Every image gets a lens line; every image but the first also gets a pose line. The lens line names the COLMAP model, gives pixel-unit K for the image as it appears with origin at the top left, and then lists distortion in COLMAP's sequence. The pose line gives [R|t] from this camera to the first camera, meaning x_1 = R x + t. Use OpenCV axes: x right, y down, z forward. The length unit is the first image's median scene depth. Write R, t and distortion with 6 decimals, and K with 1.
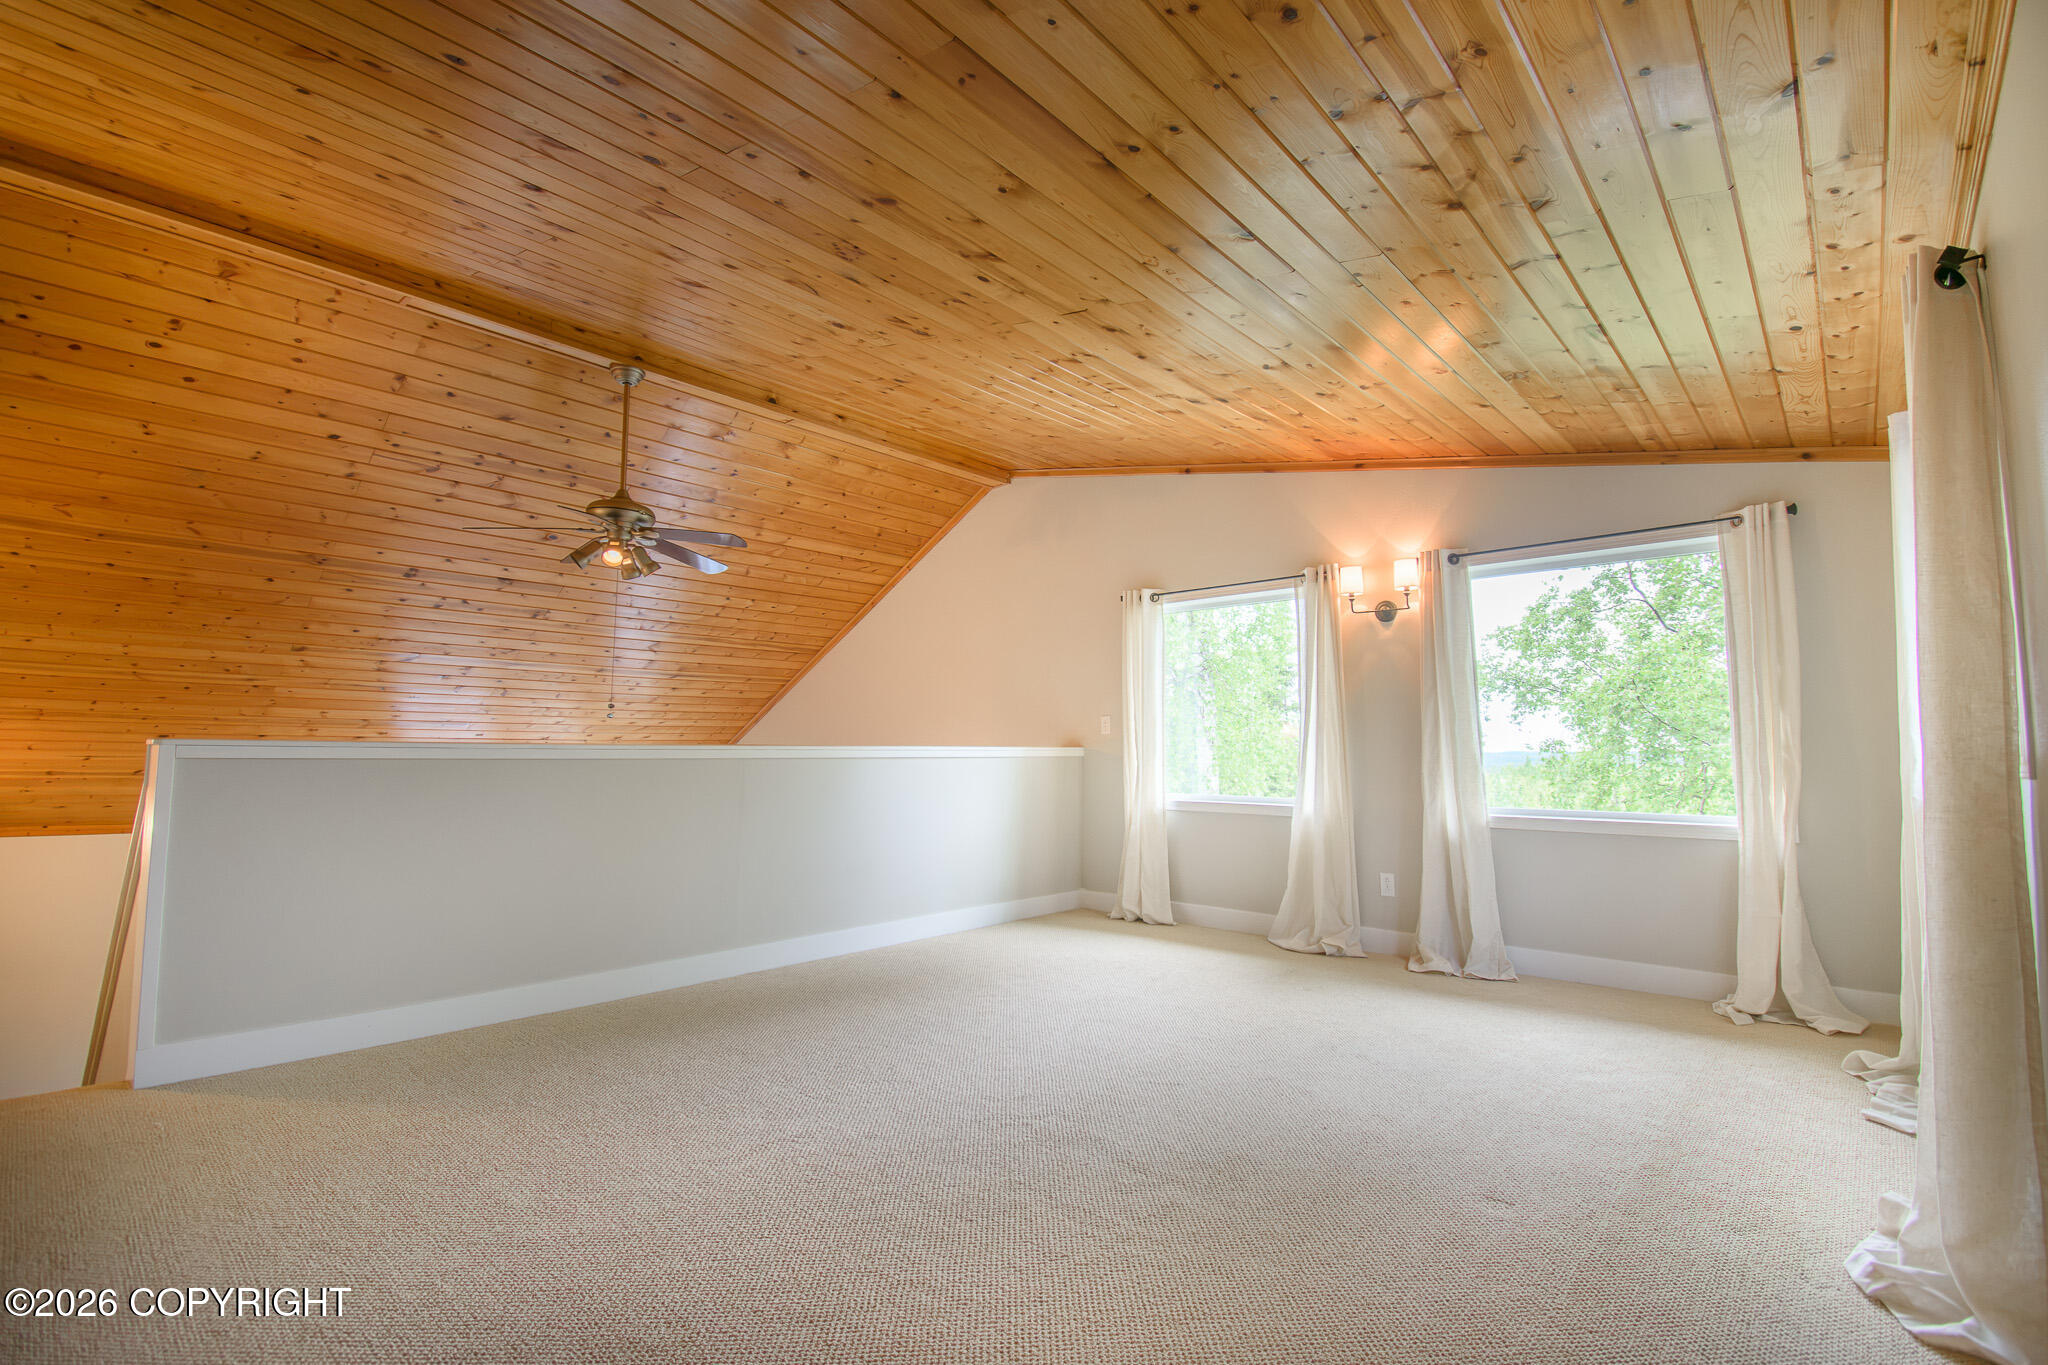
lens RADIAL K [[941.3, 0, 1019.5], [0, 941.3, 673.8], [0, 0, 1]] dist [-0.002294, -0.002732]
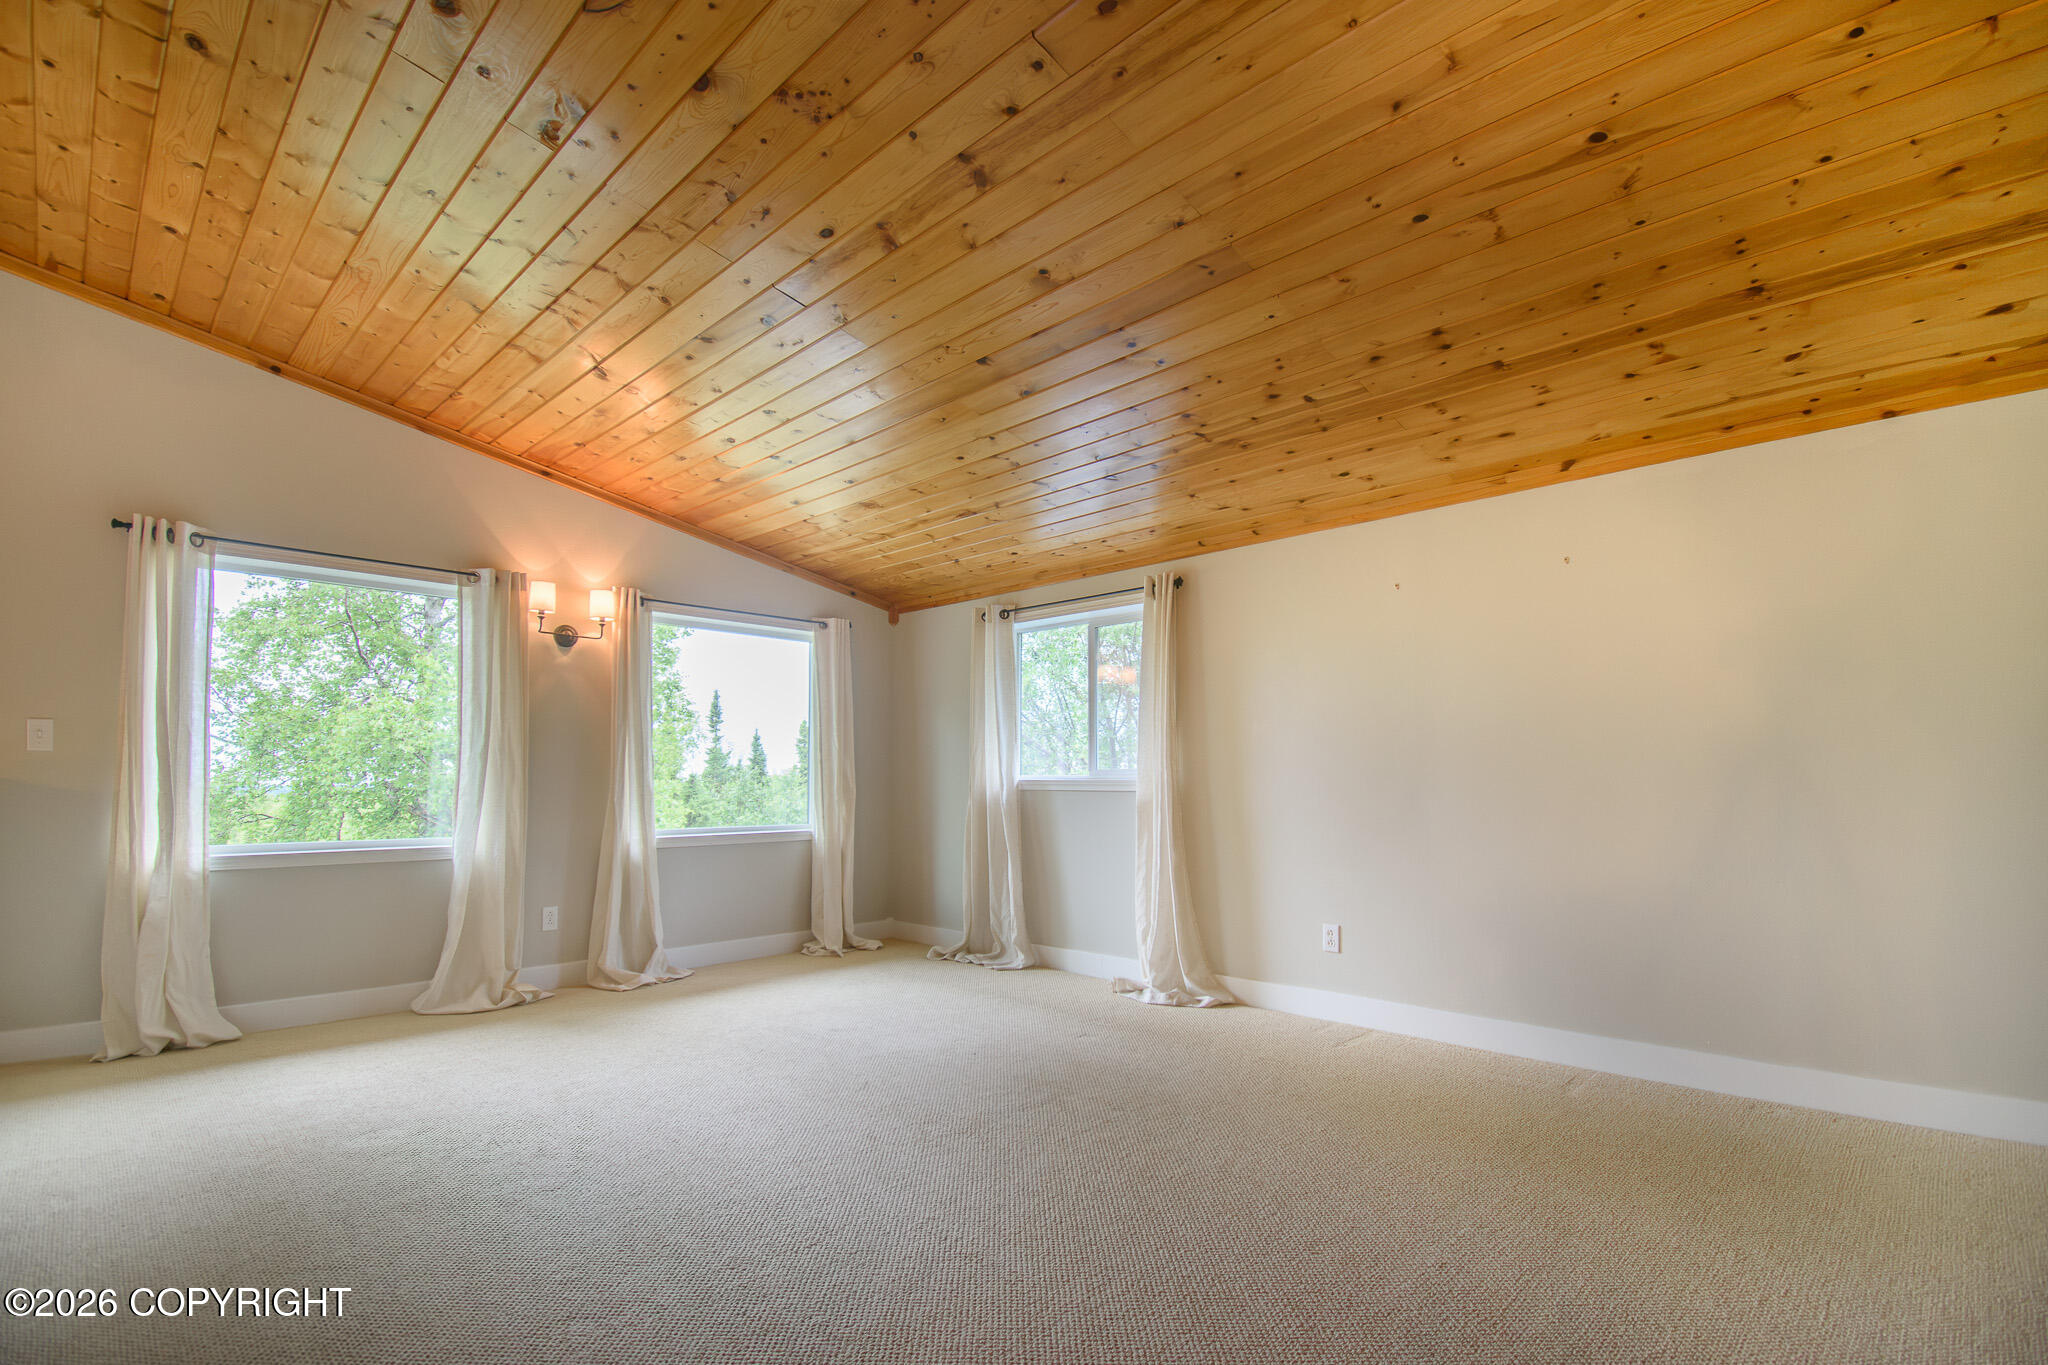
lens RADIAL K [[941.3, 0, 1067.3], [0, 941.3, 763.4], [0, 0, 1]] dist [-0.002294, -0.002732]
pose [[0.010270, 0.021268, 0.999721, -0.560794], [-0.079060, 0.996661, -0.020390, 0.042111], [-0.996817, -0.078829, 0.011917, 0.460862]]
